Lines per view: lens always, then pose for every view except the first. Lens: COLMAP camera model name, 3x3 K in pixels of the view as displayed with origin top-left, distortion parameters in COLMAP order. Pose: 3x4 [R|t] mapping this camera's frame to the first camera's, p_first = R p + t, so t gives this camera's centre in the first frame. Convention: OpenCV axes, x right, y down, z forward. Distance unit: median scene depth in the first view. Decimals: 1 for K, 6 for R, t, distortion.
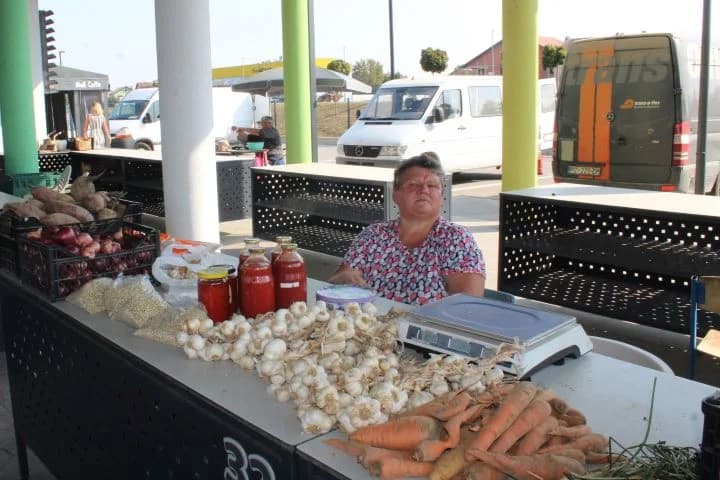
lens RADIAL K [[601.7, 0, 361.4], [0, 601.7, 232.3], [0, 0, 1]] dist [-0.101424, -0.002972]
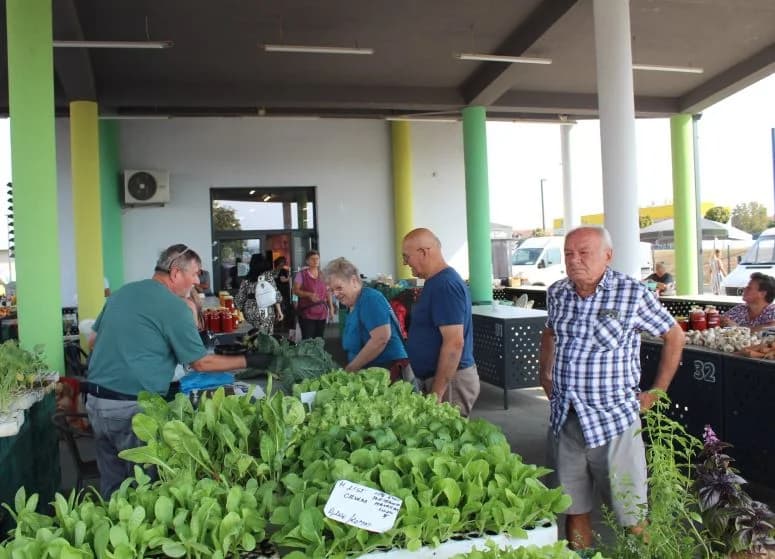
lens RADIAL K [[710.7, 0, 387.5], [0, 710.7, 279.5], [0, 0, 1]] dist [-0.102687, 0.026248]
pose [[0.890503, -0.000319, -0.454976, -0.001678], [-0.077962, 0.985103, -0.153281, 0.087078], [0.448247, 0.171968, 0.877212, -0.413117]]
